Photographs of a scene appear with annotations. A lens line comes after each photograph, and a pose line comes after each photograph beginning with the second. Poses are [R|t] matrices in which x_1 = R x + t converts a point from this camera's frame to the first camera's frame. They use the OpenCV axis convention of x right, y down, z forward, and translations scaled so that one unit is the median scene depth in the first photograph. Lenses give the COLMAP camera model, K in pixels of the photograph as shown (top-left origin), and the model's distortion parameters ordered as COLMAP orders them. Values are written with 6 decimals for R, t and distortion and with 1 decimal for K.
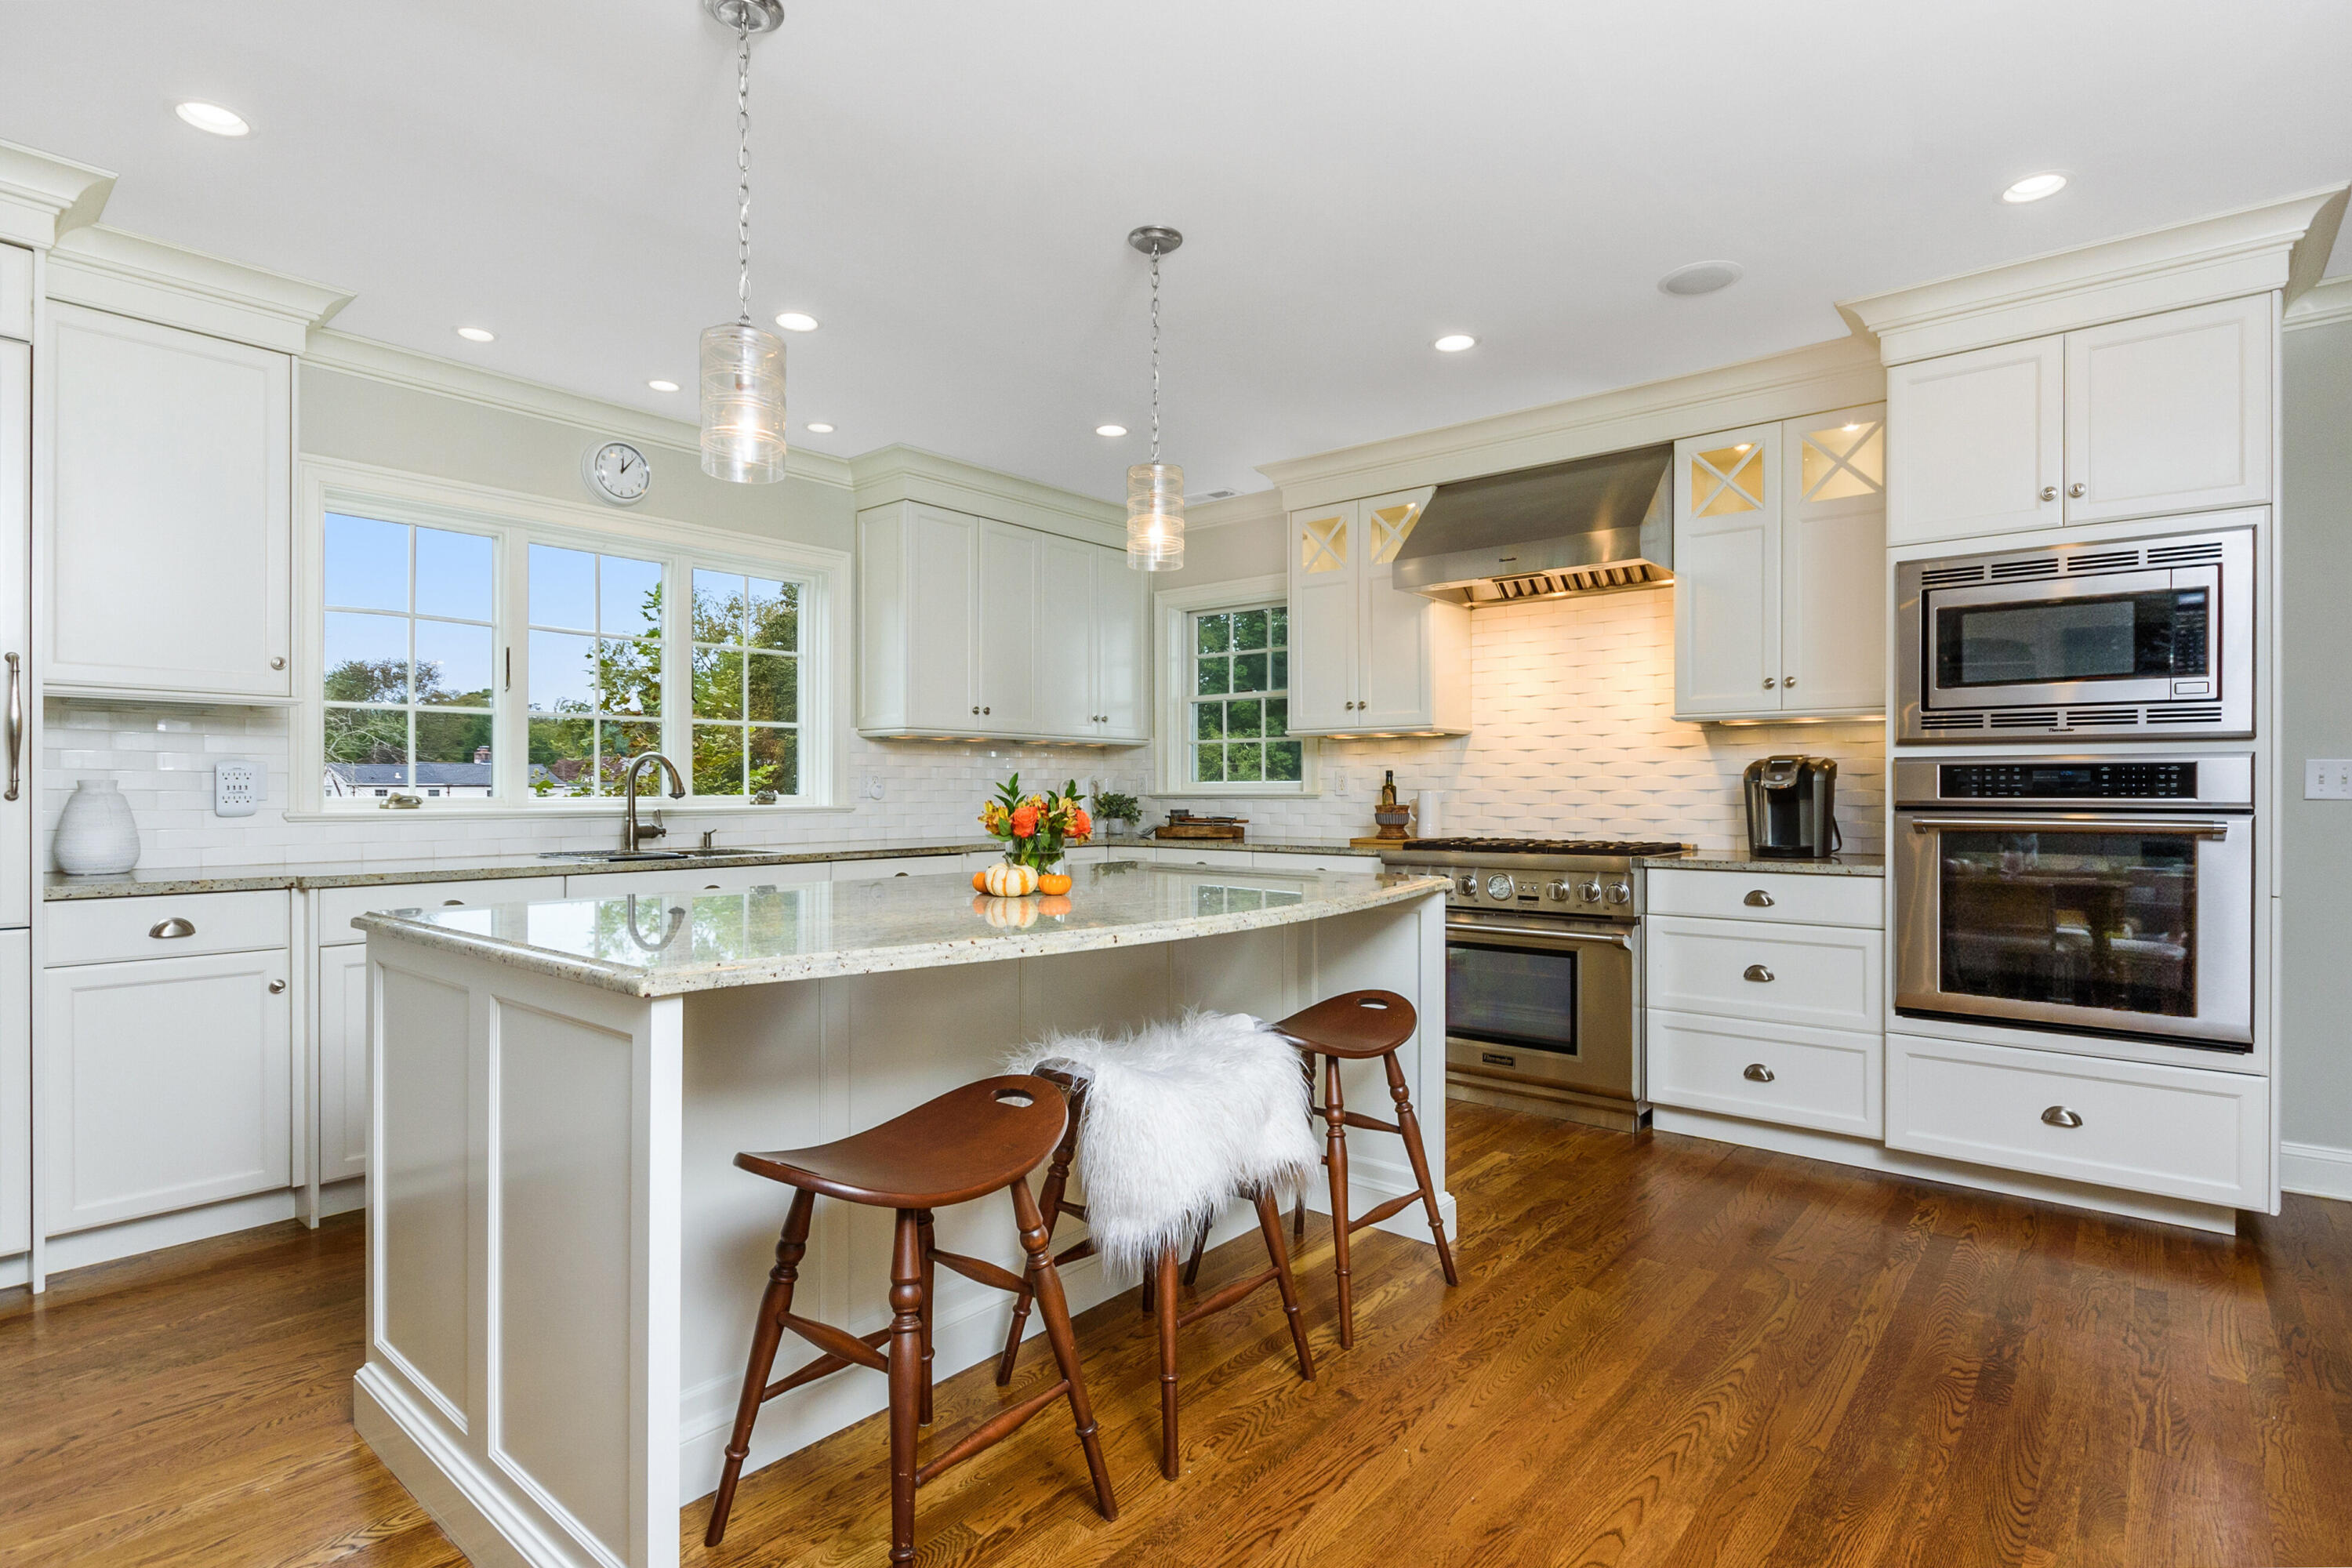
lens RADIAL K [[1187.1, 0, 1174.8], [0, 1187.1, 794.8], [0, 0, 1]] dist [-0.003211, -0.001512]
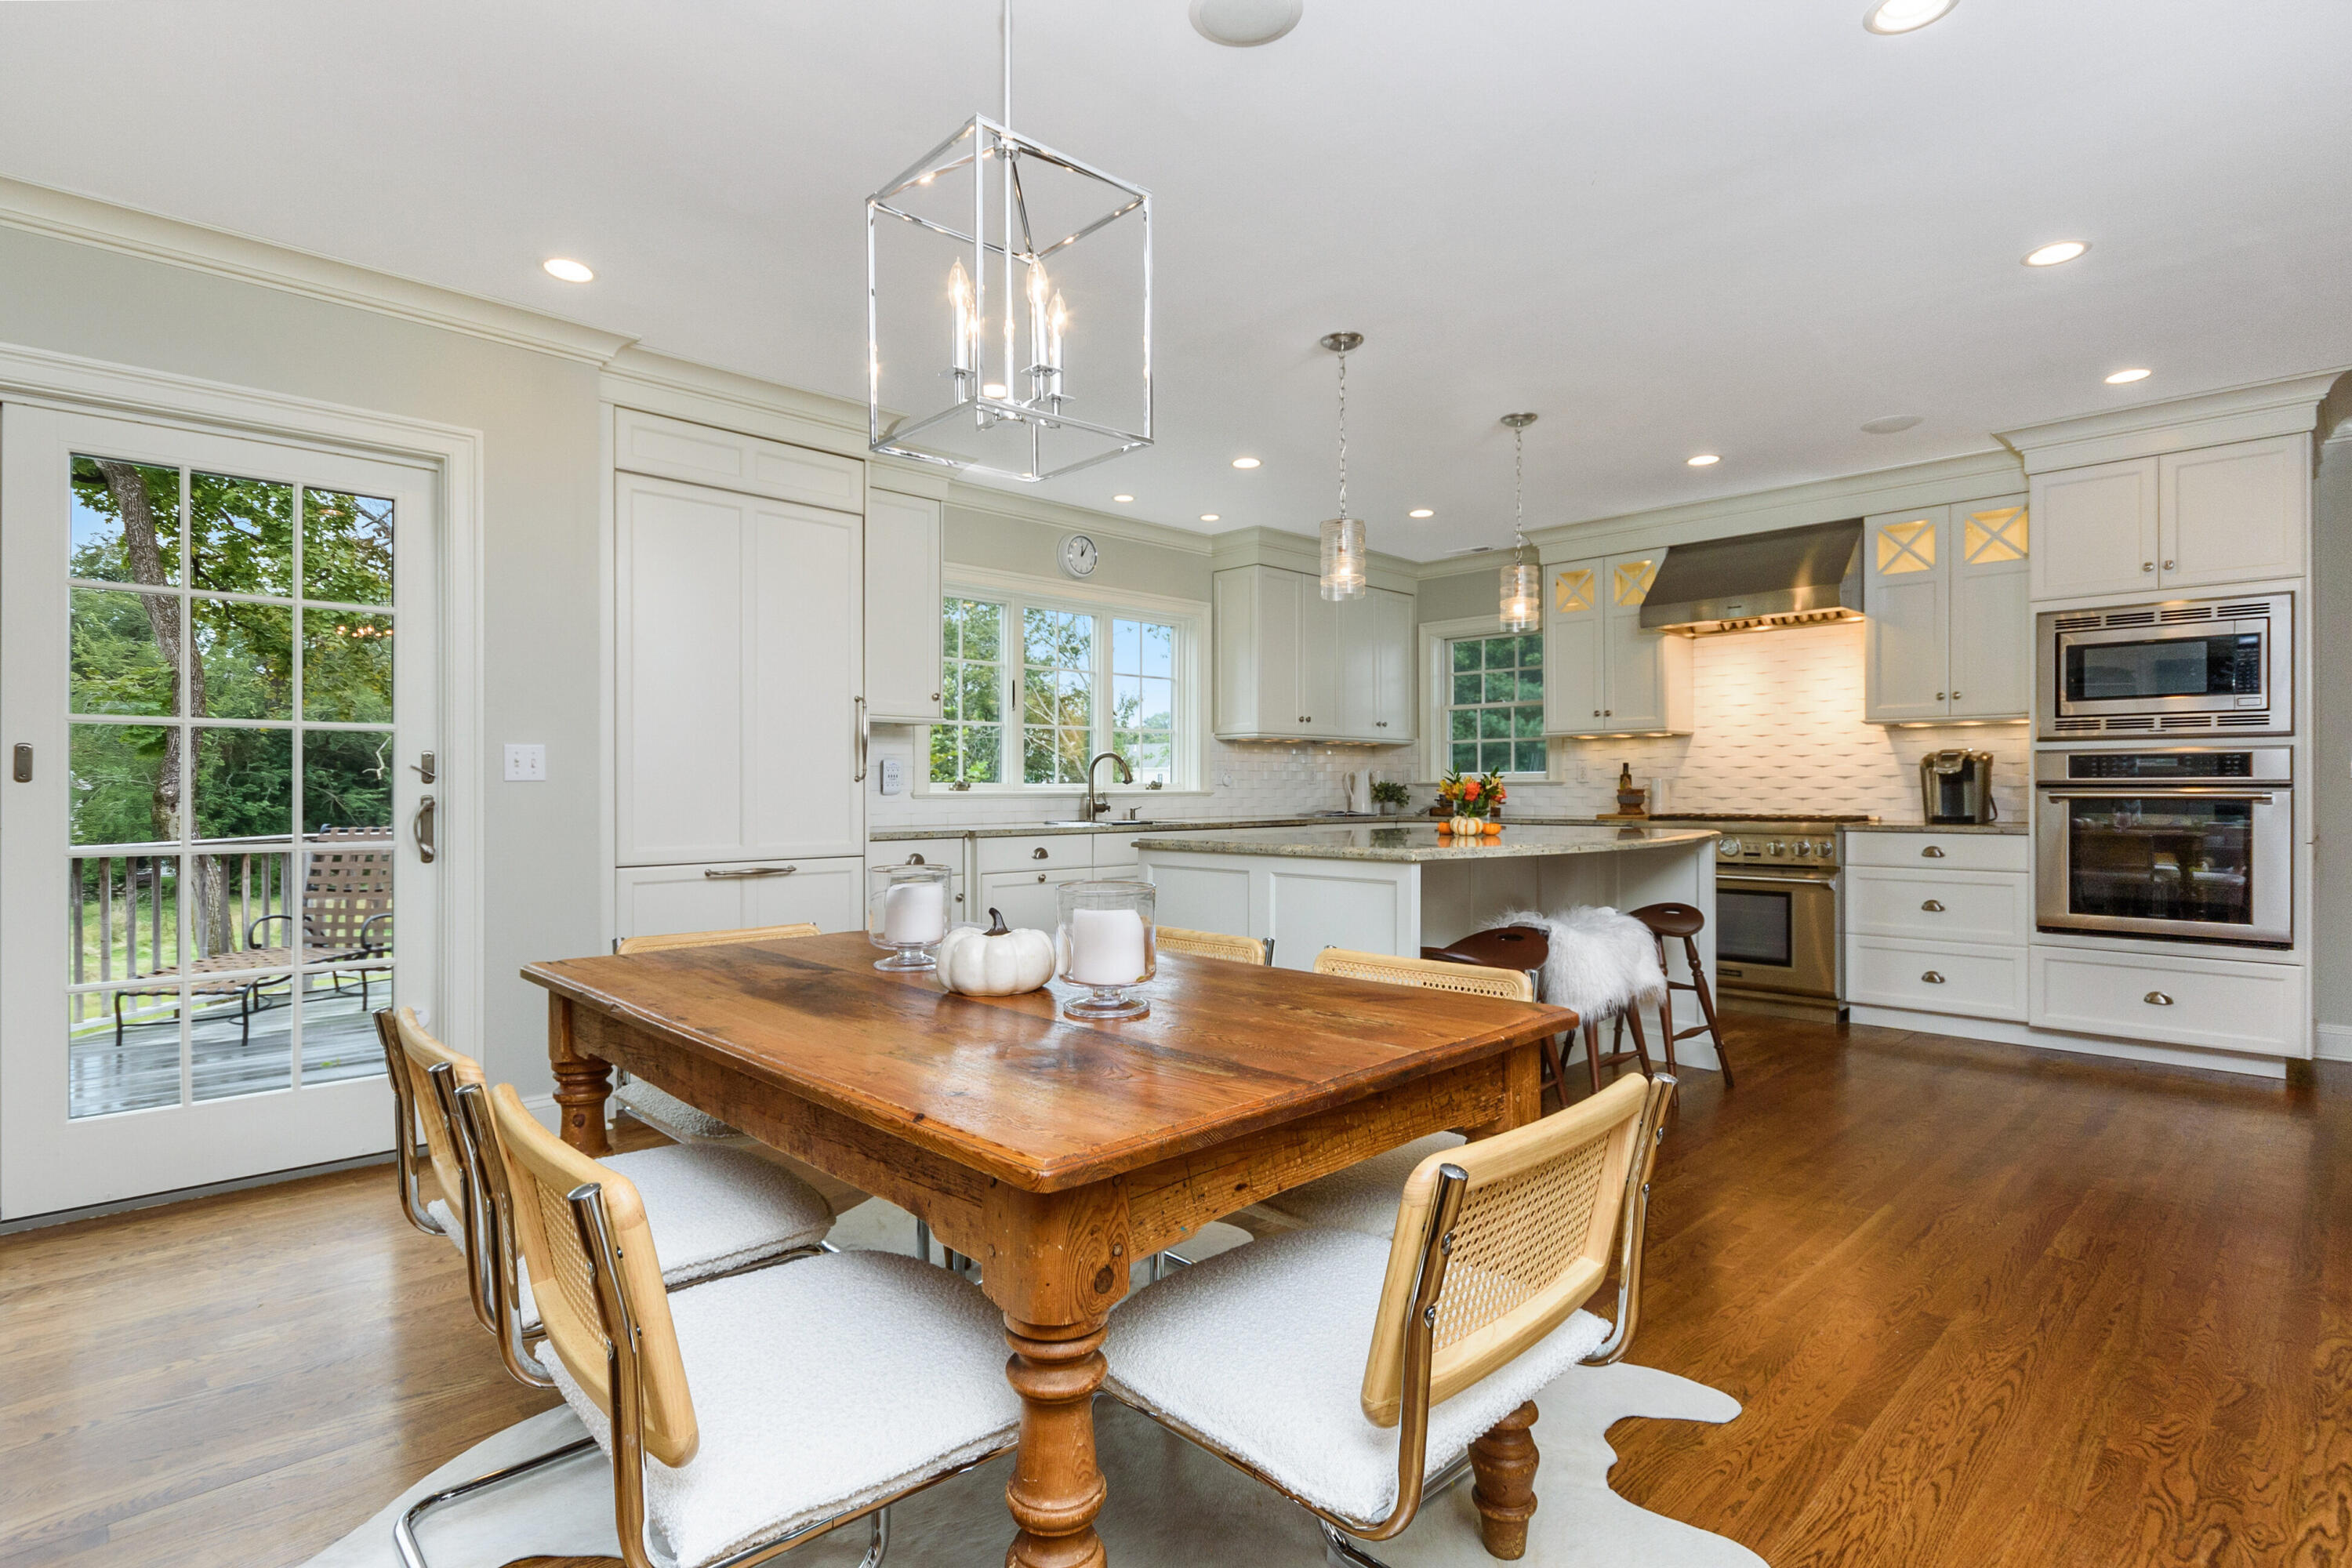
lens RADIAL K [[1152.2, 0, 1172.4], [0, 1152.2, 789.8], [0, 0, 1]] dist [-0.004348, -0.000213]
pose [[0.993563, -0.002723, -0.113246, -0.231148], [0.002481, 0.999994, -0.002280, 0.014821], [0.113251, 0.001984, 0.993564, -0.422833]]
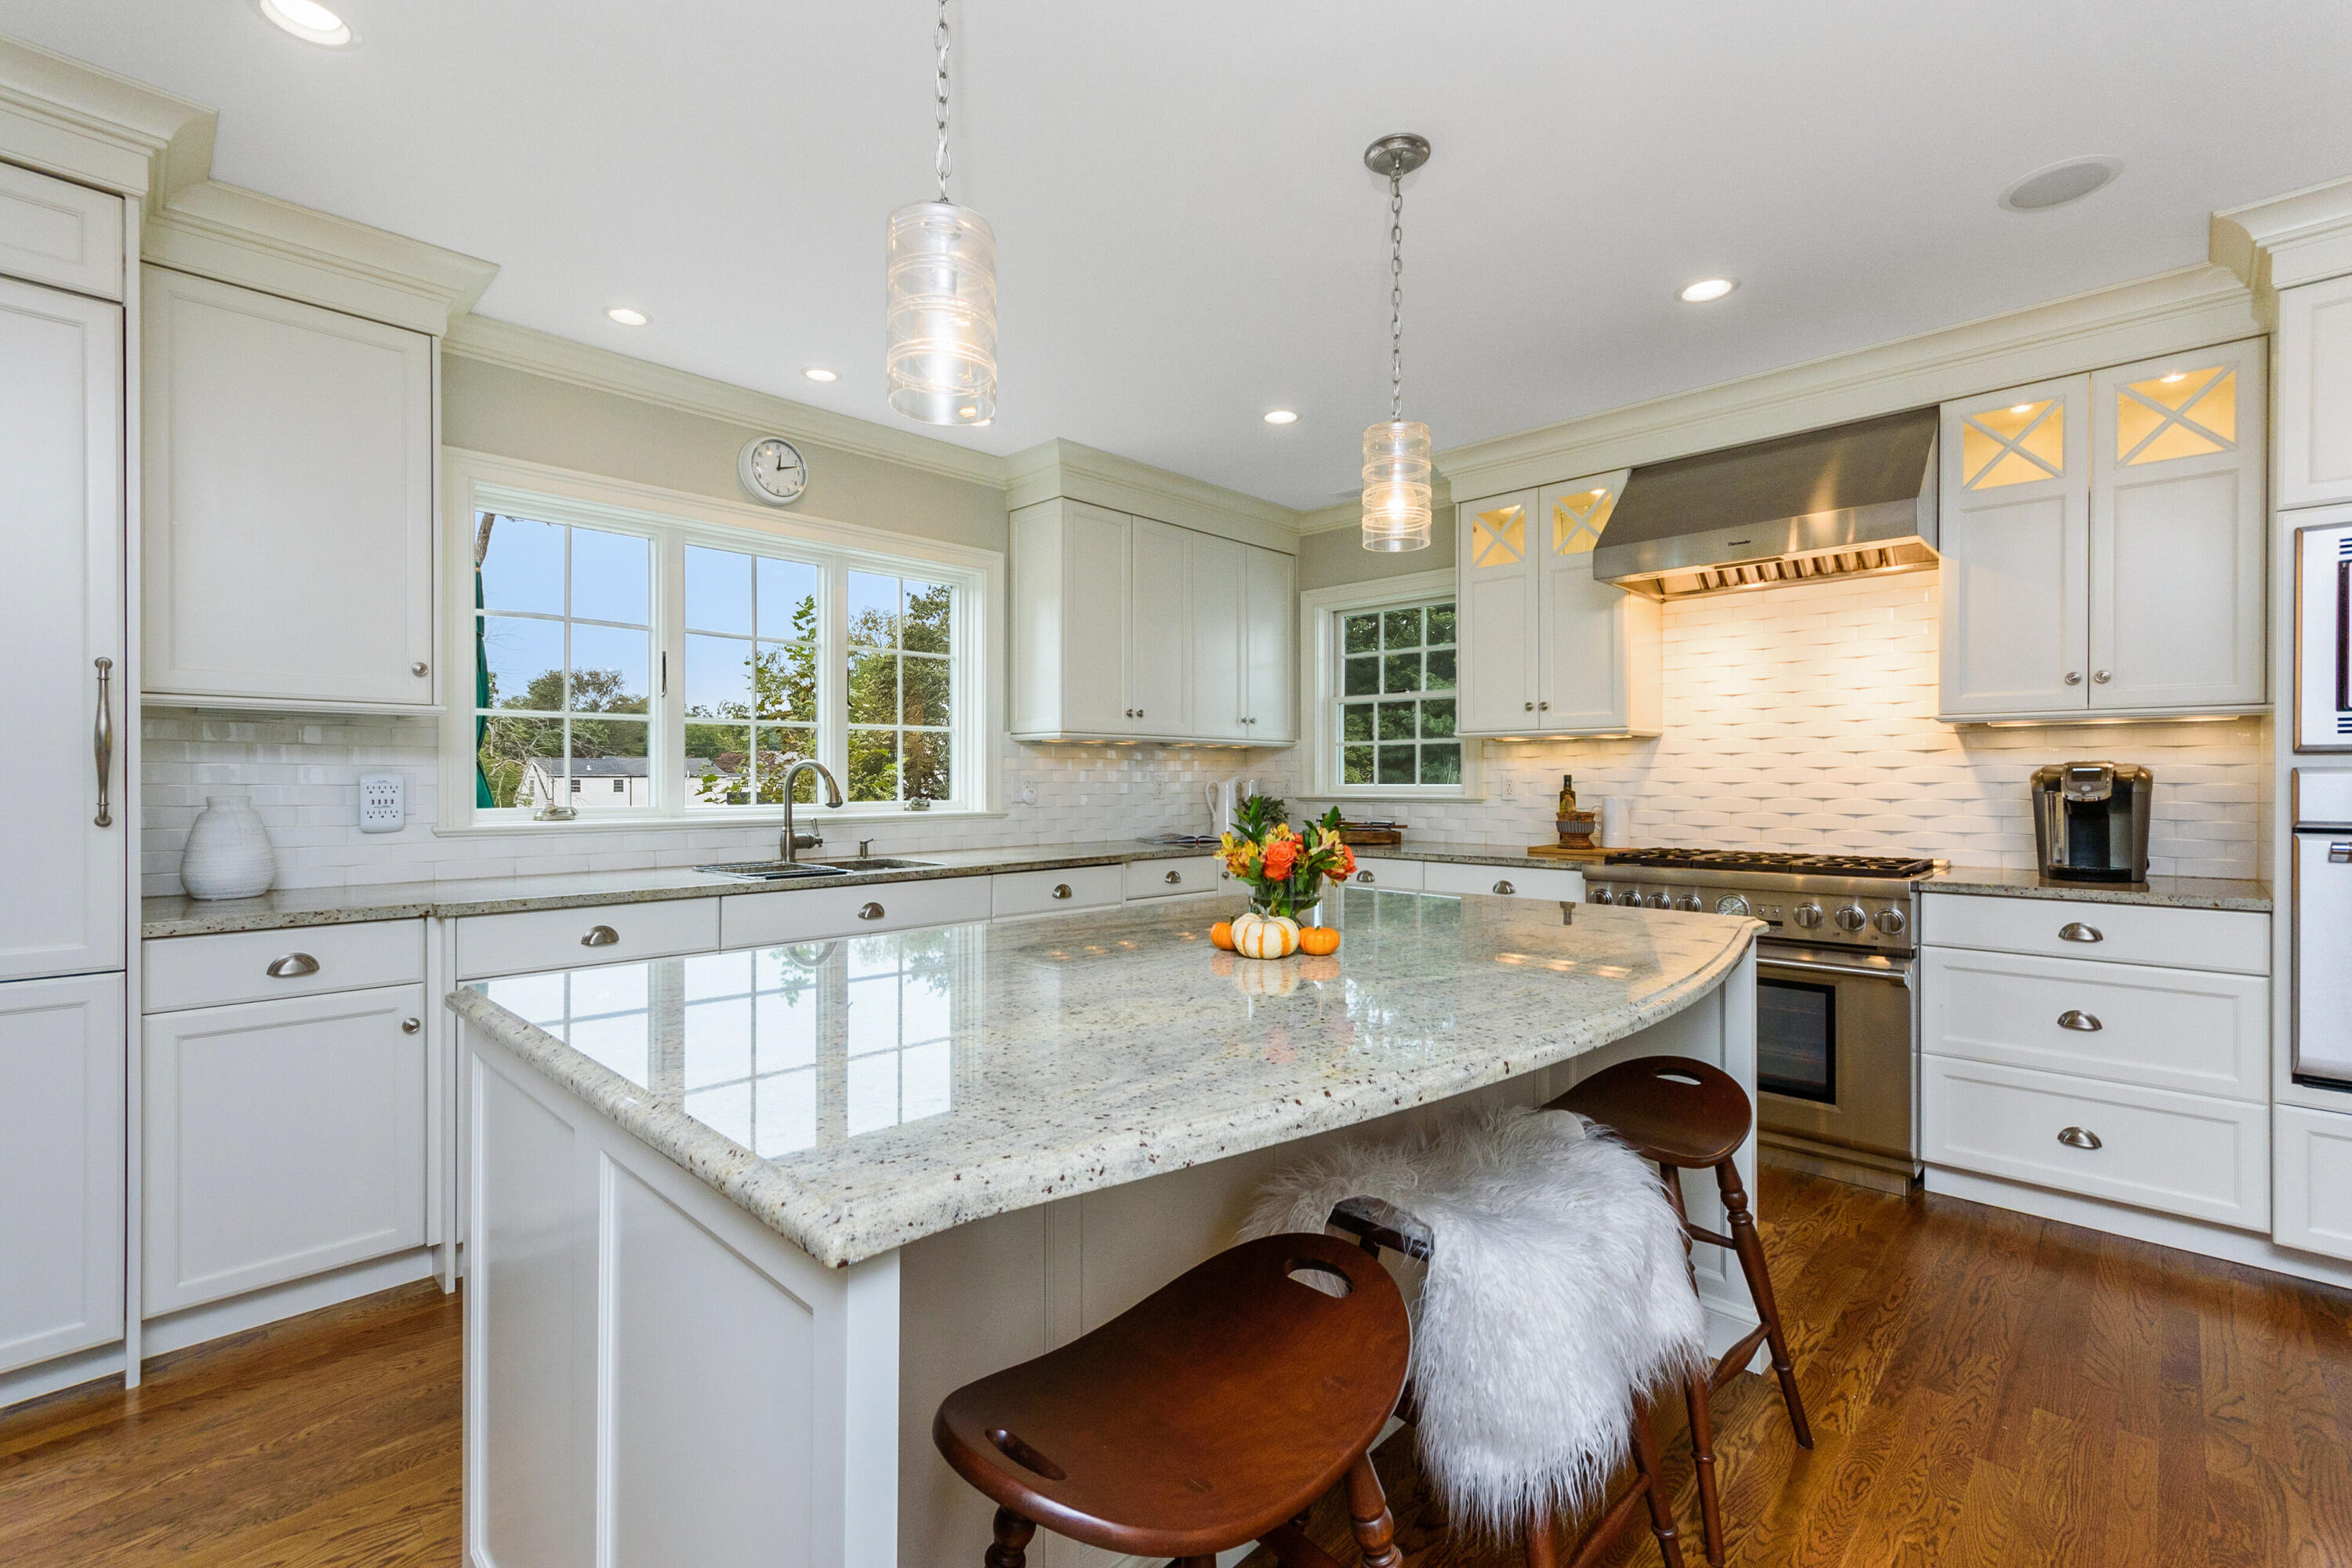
lens RADIAL K [[1058.3, 0, 1176.0], [0, 1058.3, 784.0], [0, 0, 1]] dist [0.002750, 0.000665]
pose [[0.997298, -0.000502, -0.073462, -0.091678], [0.000496, 1.000000, -0.000092, -0.018062], [0.073462, 0.000055, 0.997298, 0.187989]]
